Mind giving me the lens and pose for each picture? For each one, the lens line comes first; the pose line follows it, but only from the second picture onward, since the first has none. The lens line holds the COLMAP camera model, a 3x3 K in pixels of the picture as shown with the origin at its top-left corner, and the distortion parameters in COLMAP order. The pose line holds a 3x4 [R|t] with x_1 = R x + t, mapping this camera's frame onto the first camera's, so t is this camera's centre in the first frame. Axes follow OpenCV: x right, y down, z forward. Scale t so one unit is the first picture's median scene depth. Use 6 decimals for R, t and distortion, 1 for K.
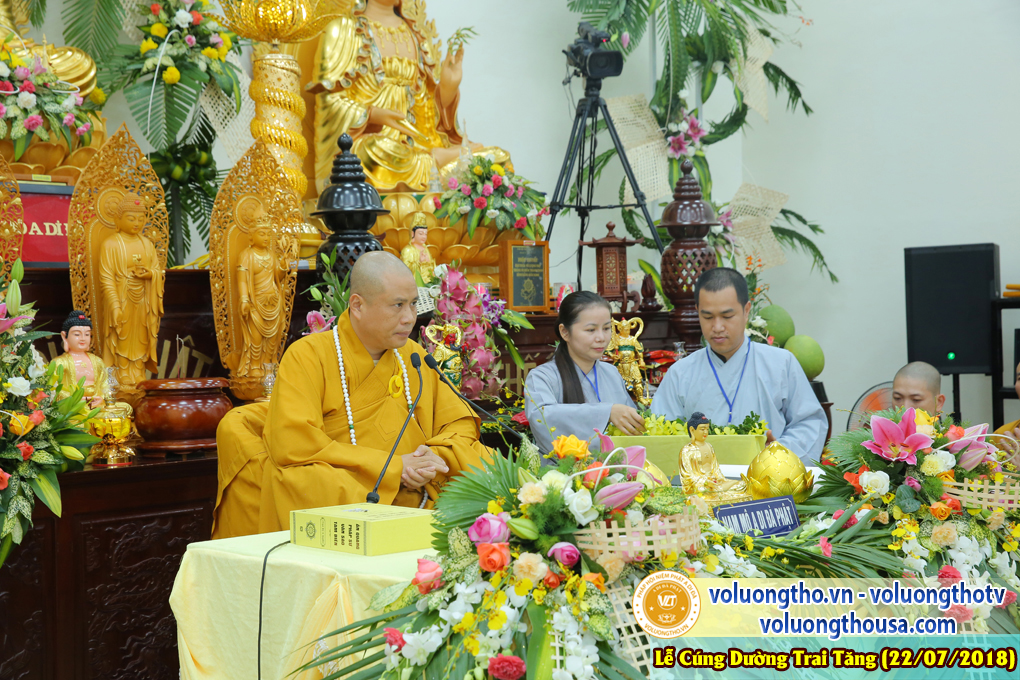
lens RADIAL K [[1521.8, 0, 510.0], [0, 1521.8, 340.0], [0, 0, 1]] dist [0.101335, 0.028125]
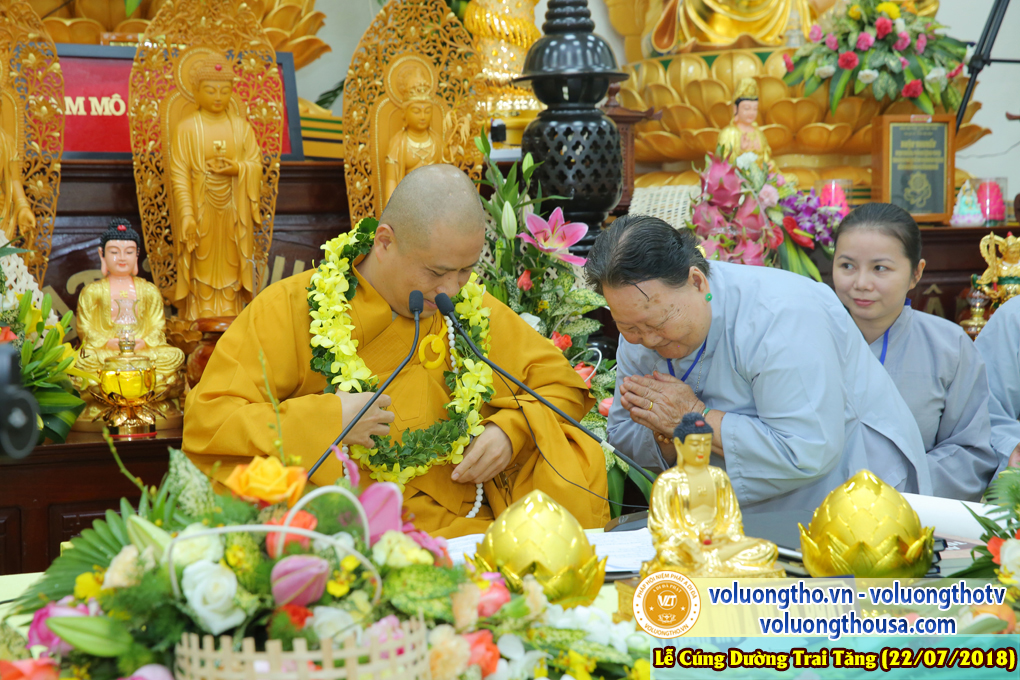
lens RADIAL K [[1852.3, 0, 510.0], [0, 1852.3, 340.0], [0, 0, 1]] dist [0.170363, 0.227124]
pose [[0.932066, 0.028330, -0.361180, 0.181152], [-0.011481, 0.998747, 0.048710, -0.006224], [0.362108, -0.041255, 0.931223, 0.211771]]
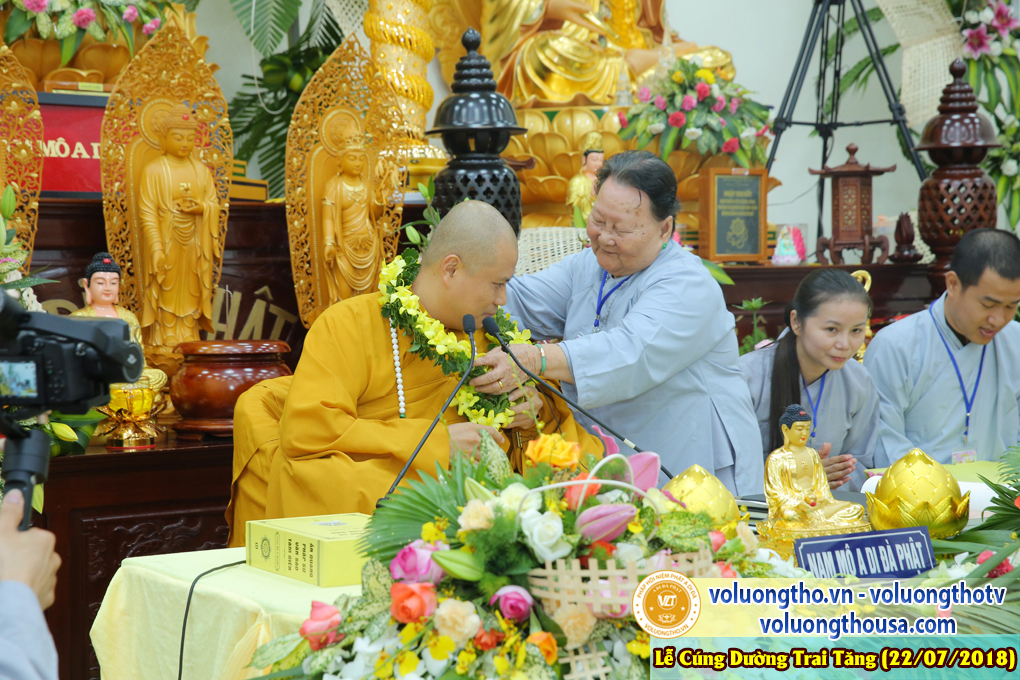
lens RADIAL K [[1852.3, 0, 510.0], [0, 1852.3, 340.0], [0, 0, 1]] dist [0.170363, 0.227124]
pose [[0.982981, 0.019851, -0.182634, 0.089988], [-0.015377, 0.999547, 0.025884, -0.001967], [0.183065, -0.022635, 0.982840, 0.072671]]
